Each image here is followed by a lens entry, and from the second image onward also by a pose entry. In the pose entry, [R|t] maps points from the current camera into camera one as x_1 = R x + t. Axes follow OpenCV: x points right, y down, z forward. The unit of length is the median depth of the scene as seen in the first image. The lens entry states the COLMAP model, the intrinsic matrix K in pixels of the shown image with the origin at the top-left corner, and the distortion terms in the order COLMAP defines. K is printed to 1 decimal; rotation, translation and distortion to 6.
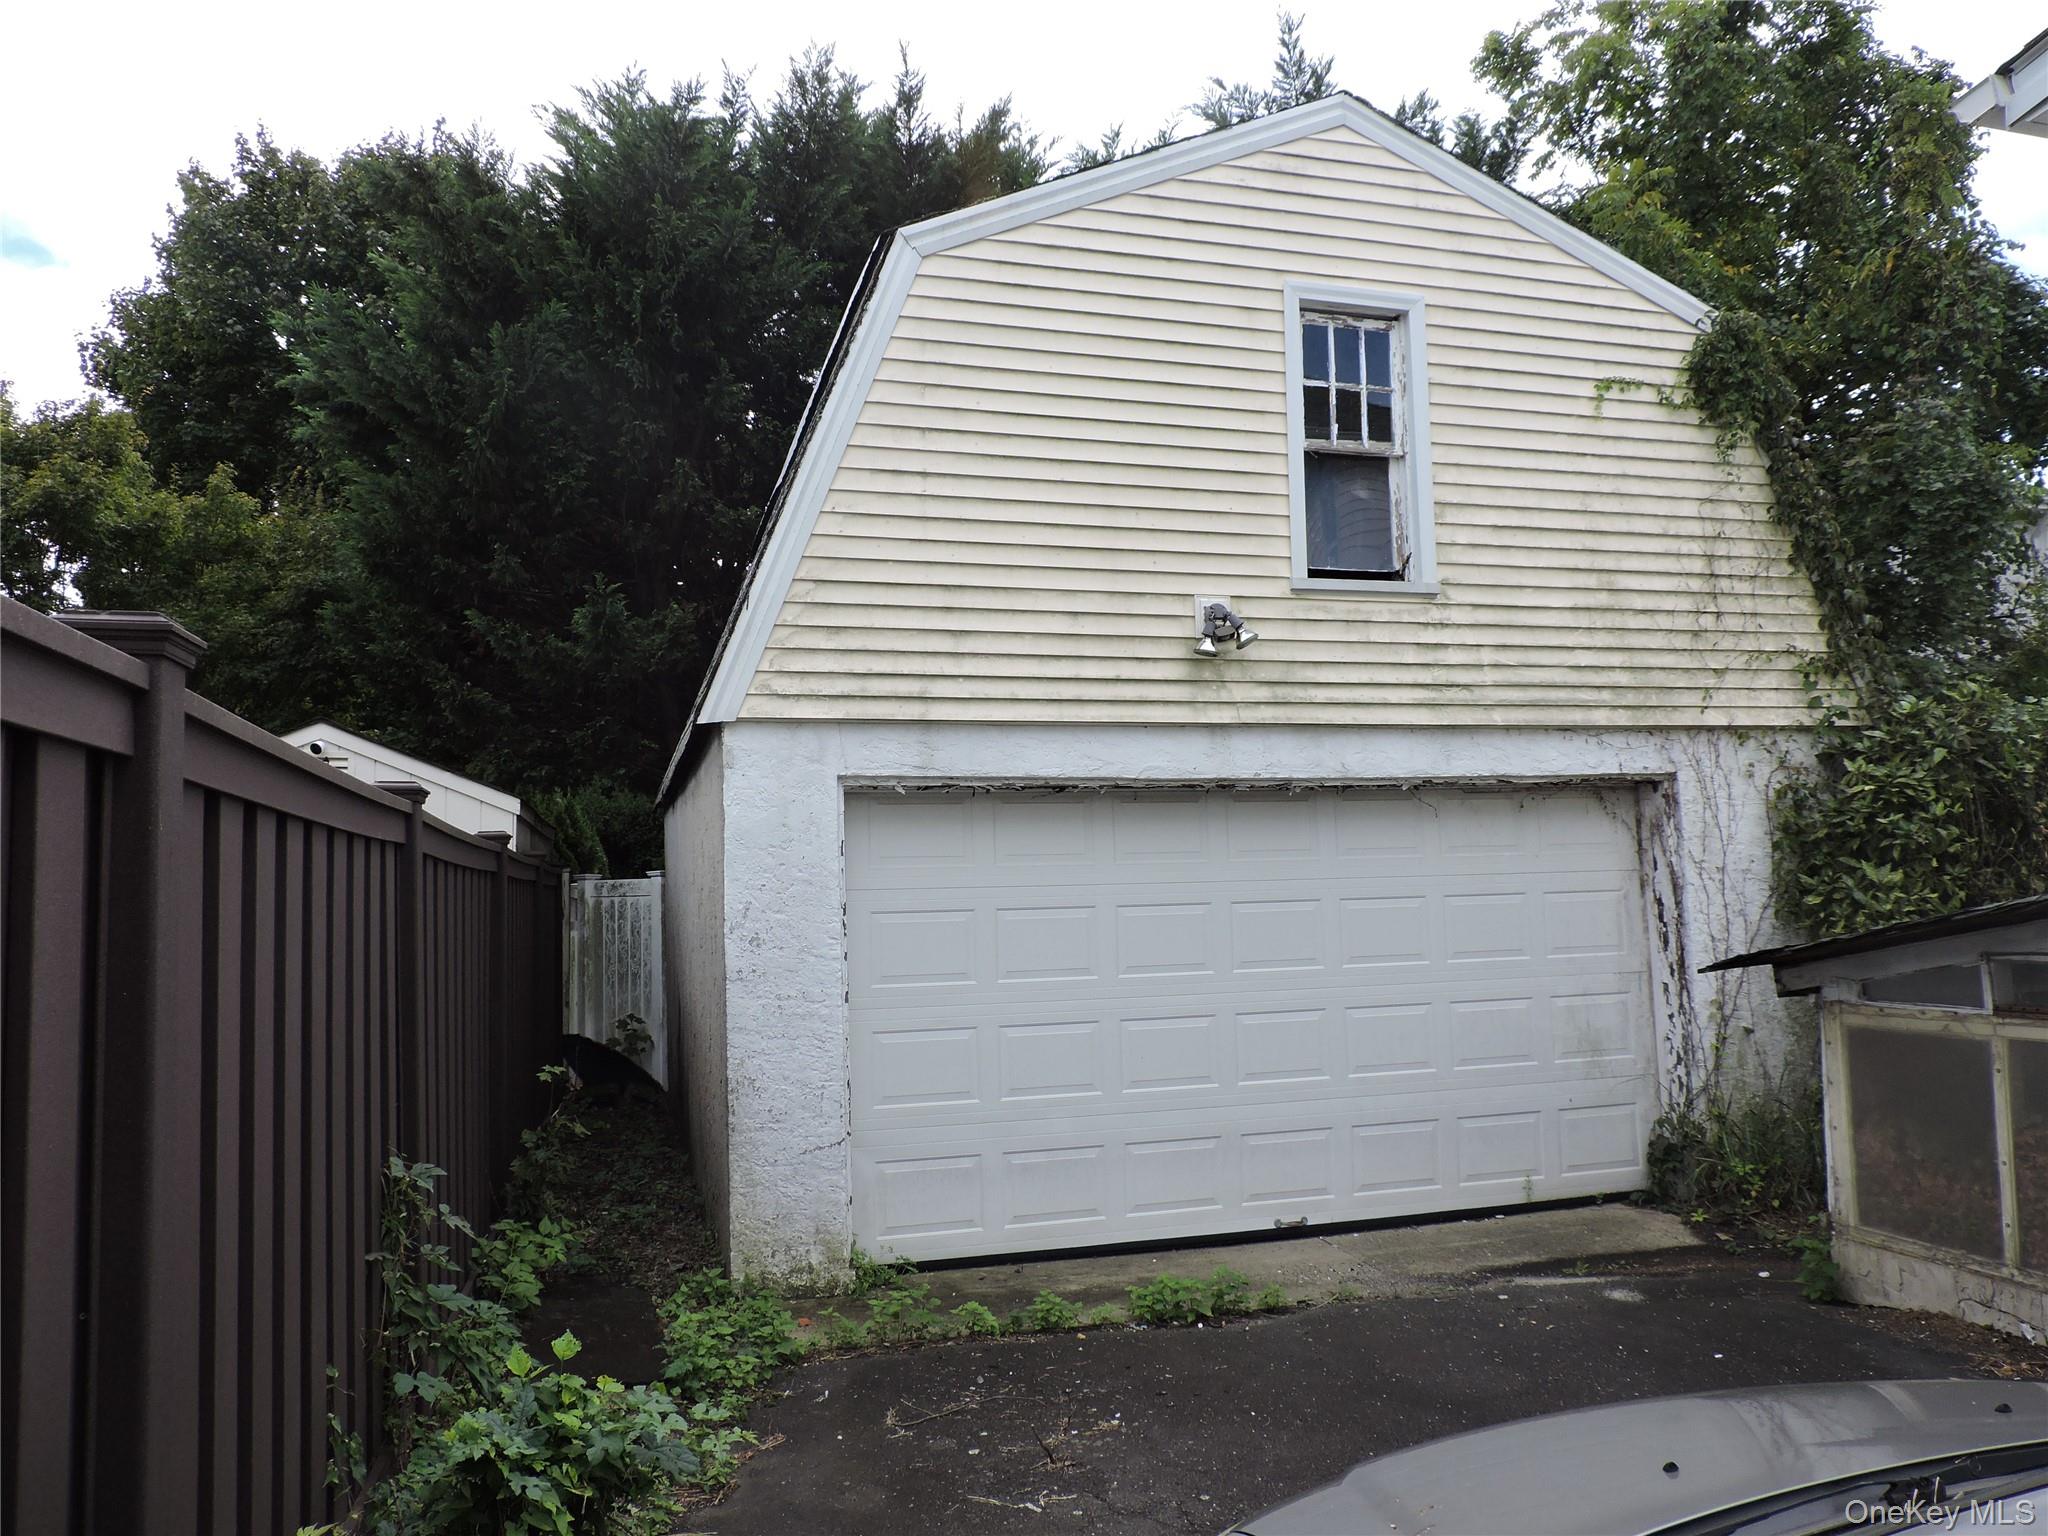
lens RADIAL K [[1436.4, 0, 1019.3], [0, 1436.4, 788.9], [0, 0, 1]] dist [-0.026011, 0.003461]
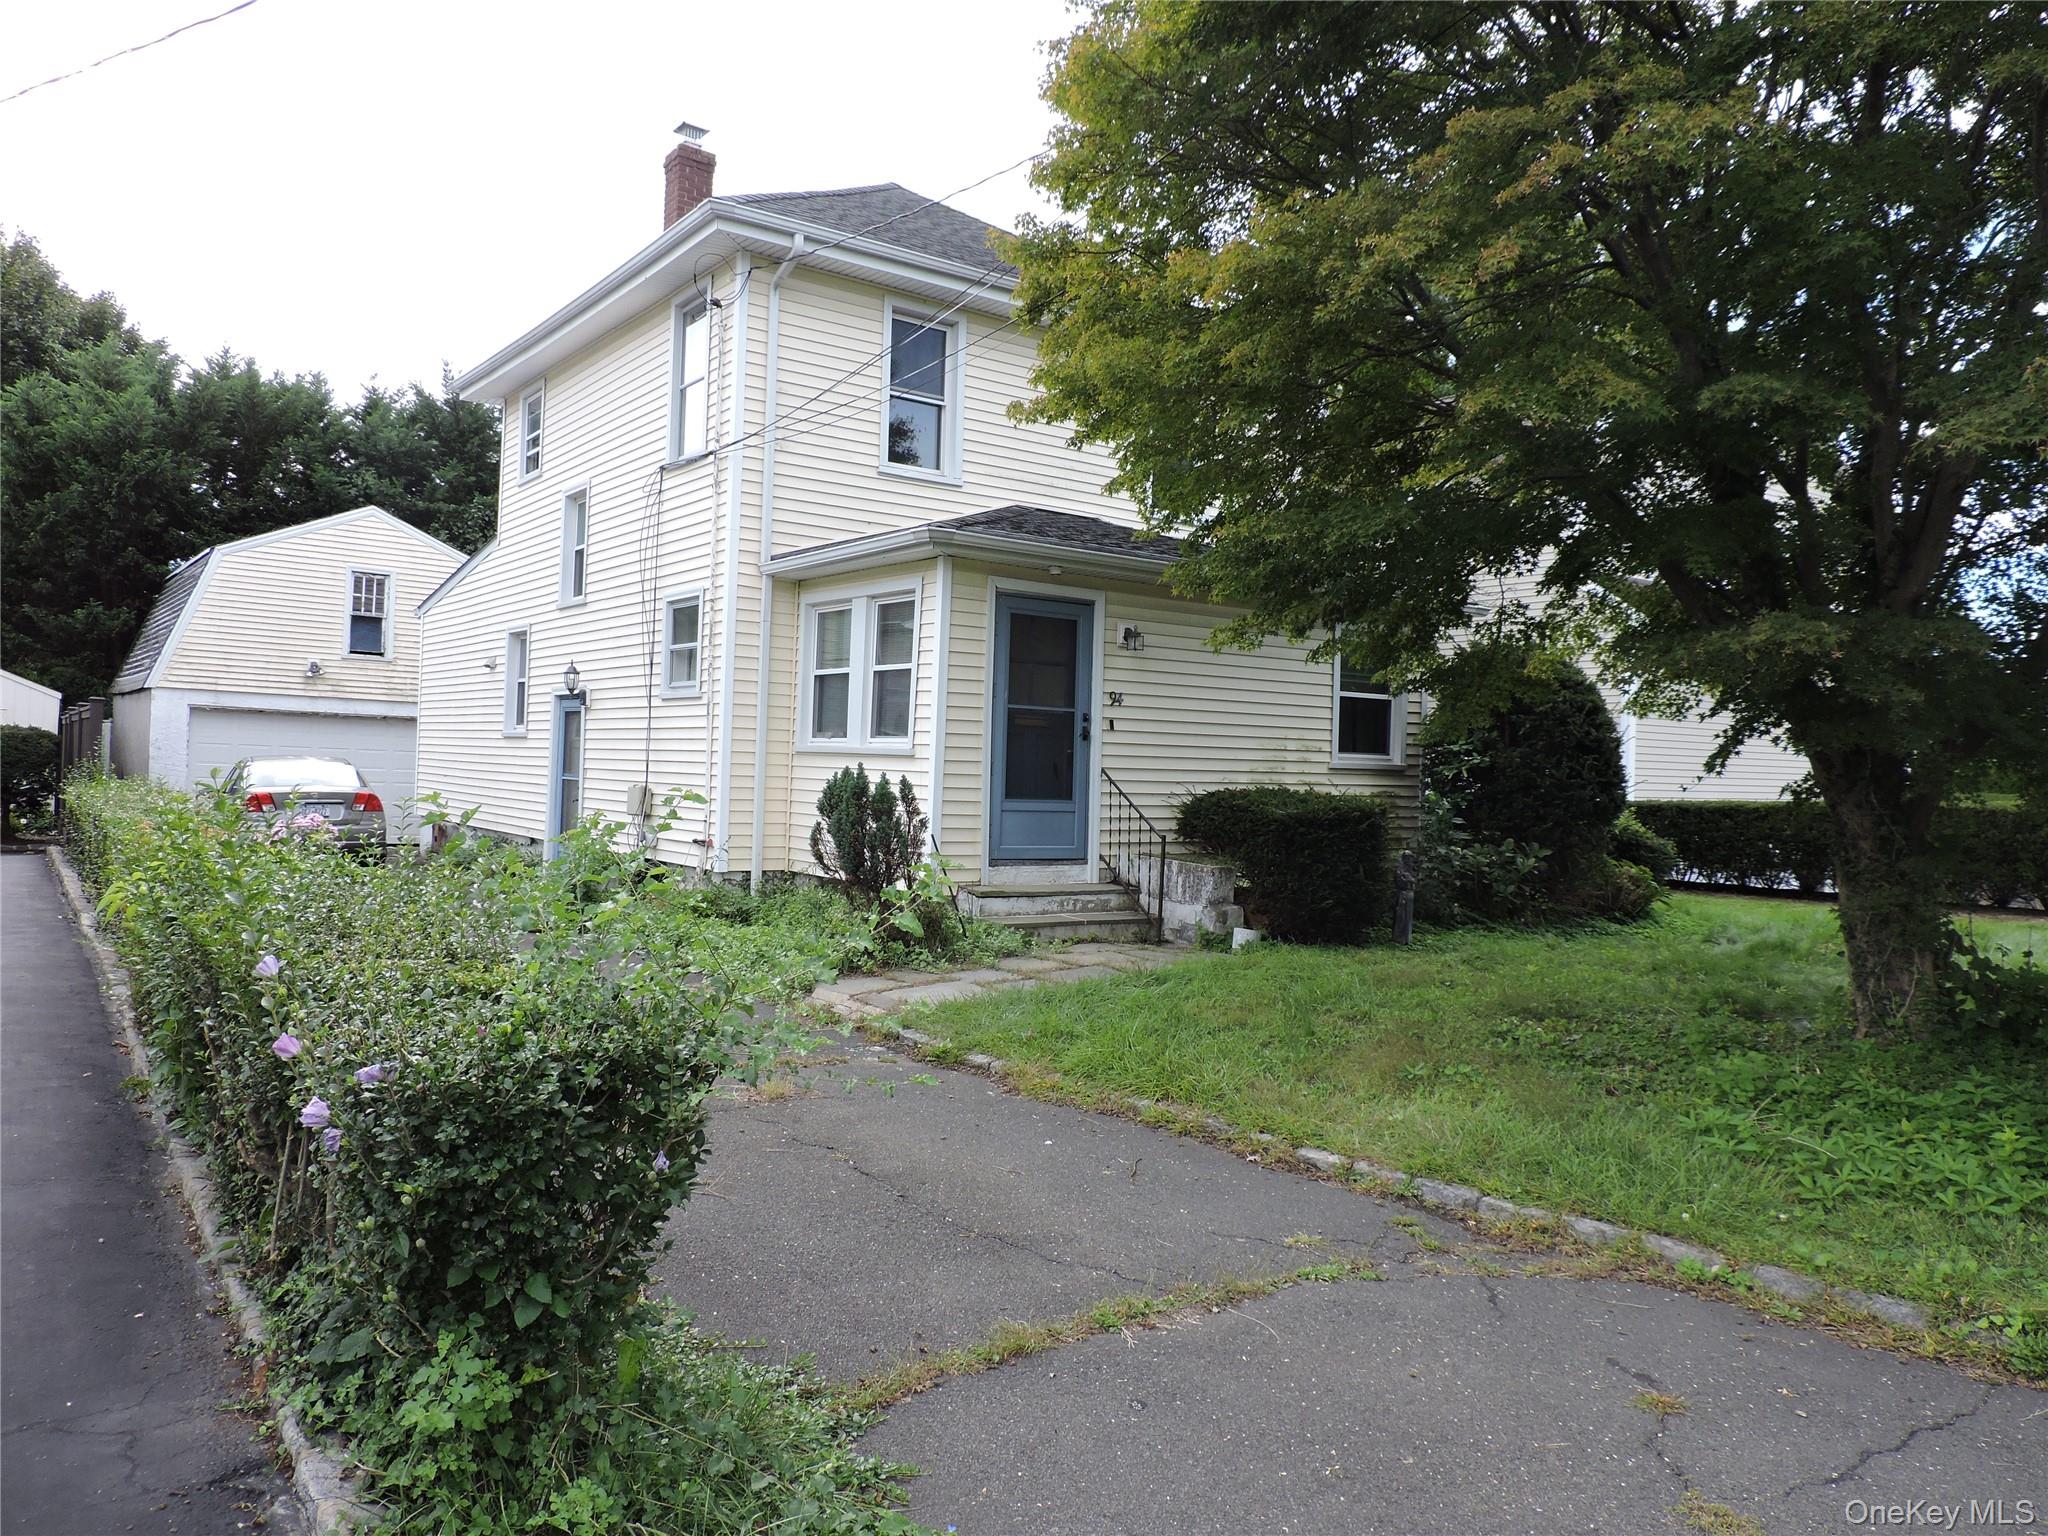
lens RADIAL K [[1436.4, 0, 1022.7], [0, 1436.4, 783.1], [0, 0, 1]] dist [-0.026011, 0.003461]
pose [[0.930208, 0.061086, 0.361914, 0.385248], [-0.091003, 0.993649, 0.066186, -0.171044], [-0.355572, -0.094502, 0.929859, -2.183631]]
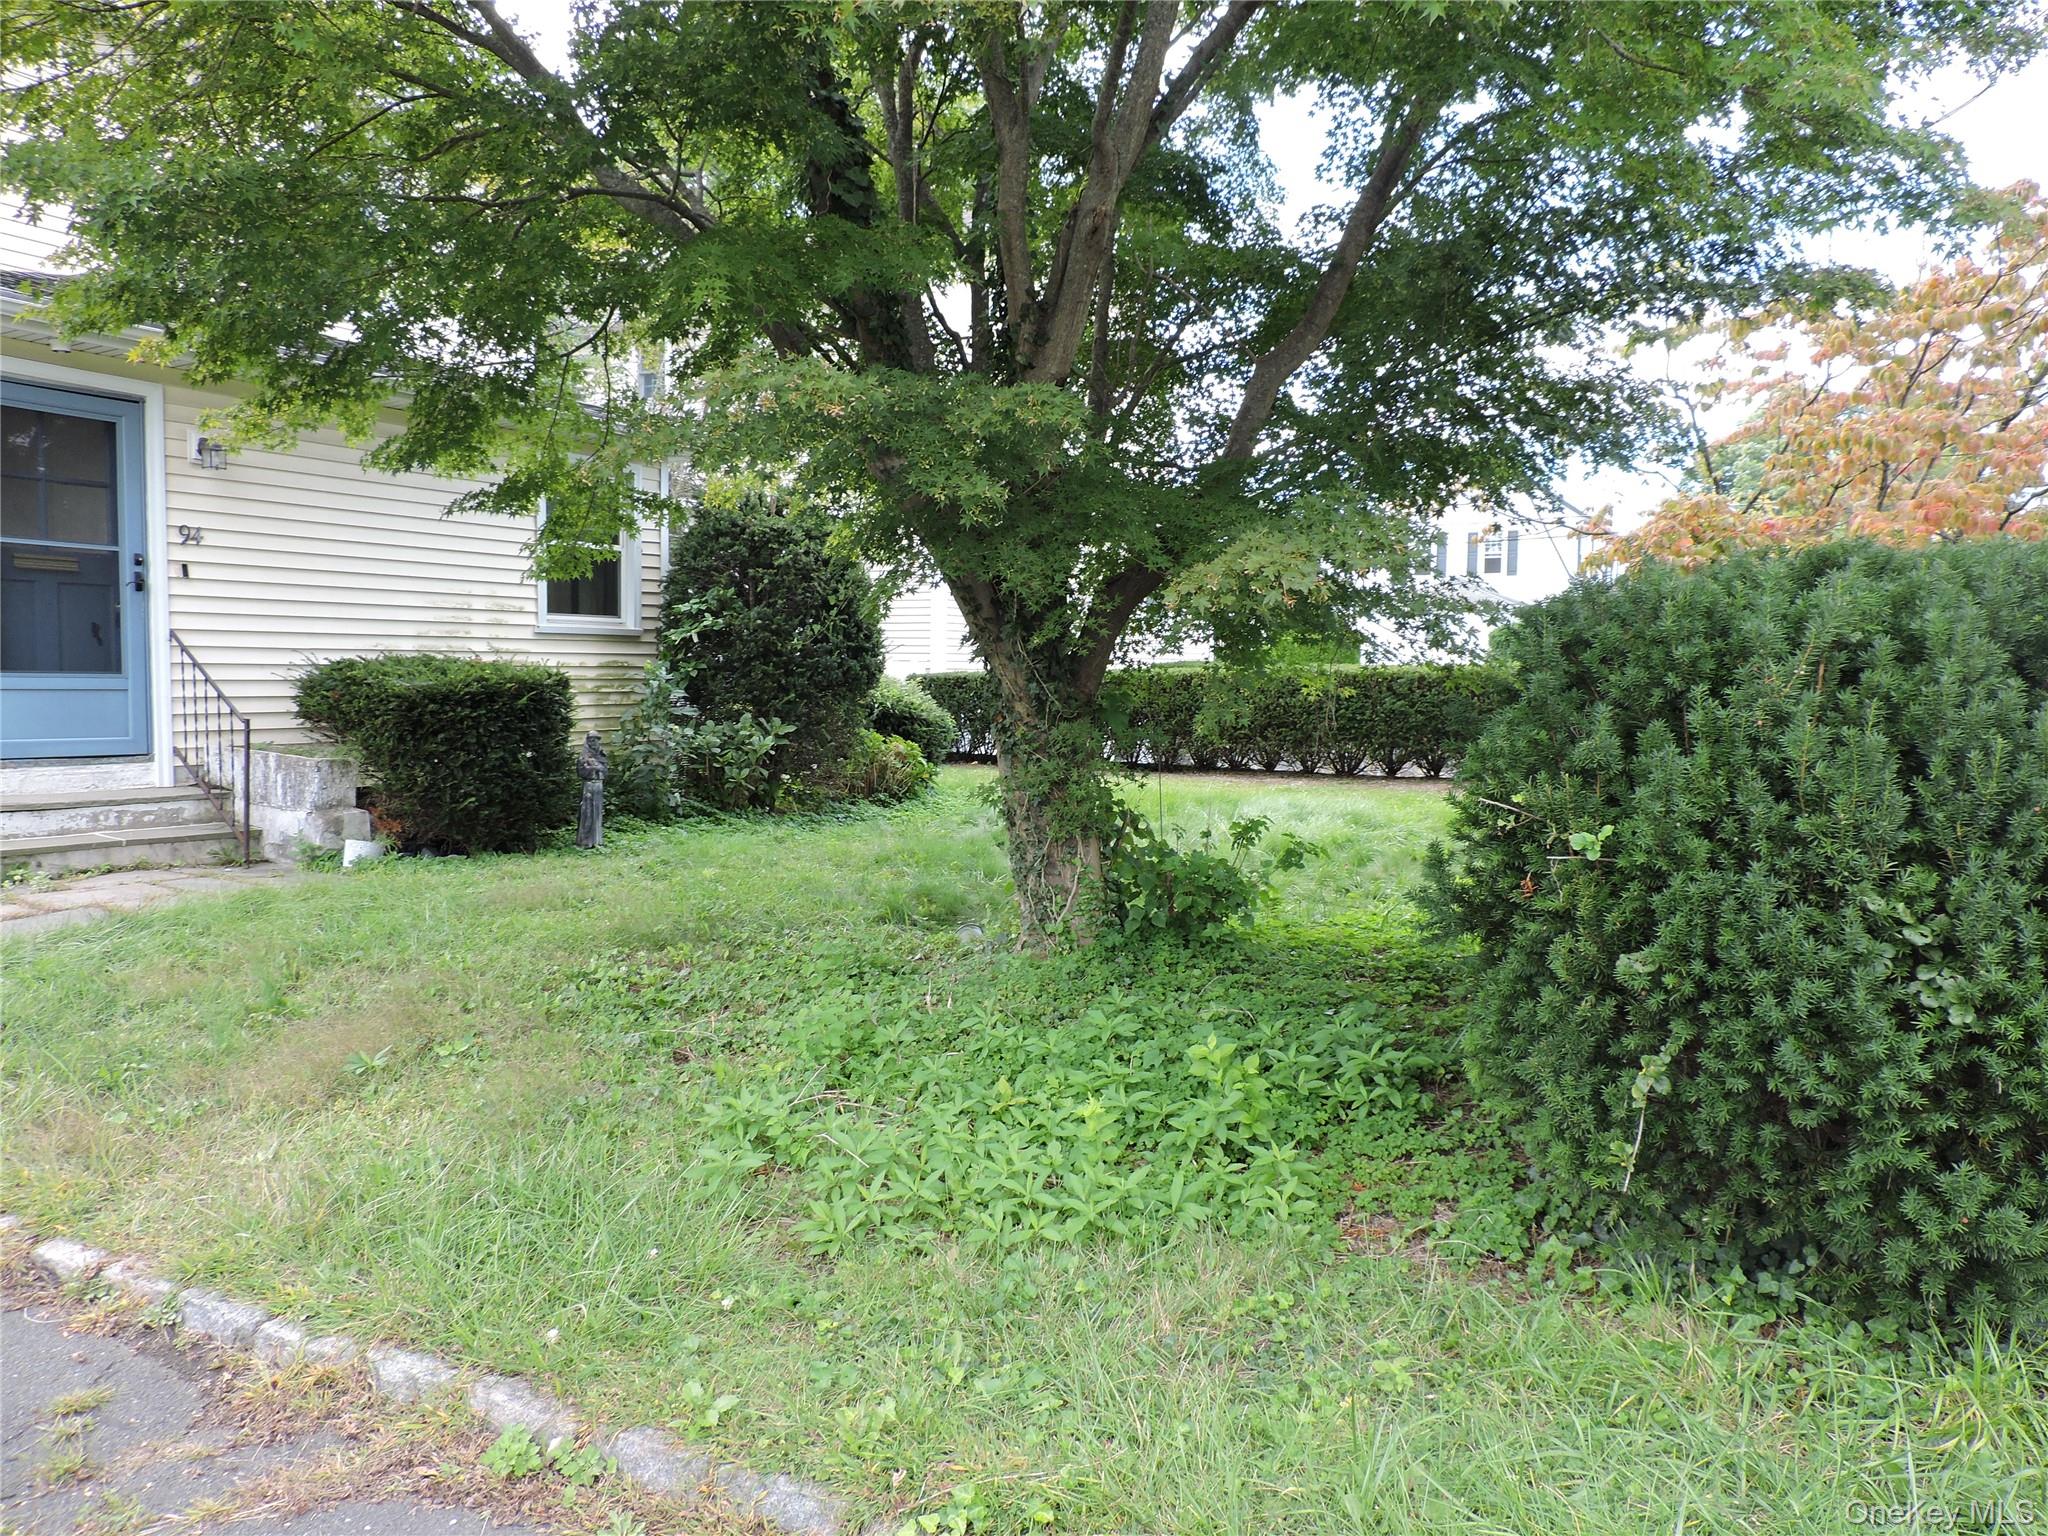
lens RADIAL K [[1436.4, 0, 1022.6], [0, 1436.4, 776.1], [0, 0, 1]] dist [-0.026011, 0.003461]
pose [[0.716485, -0.000414, 0.697602, 0.684413], [-0.099067, 0.989805, 0.102336, -0.161103], [-0.690532, -0.142432, 0.709140, -2.063868]]
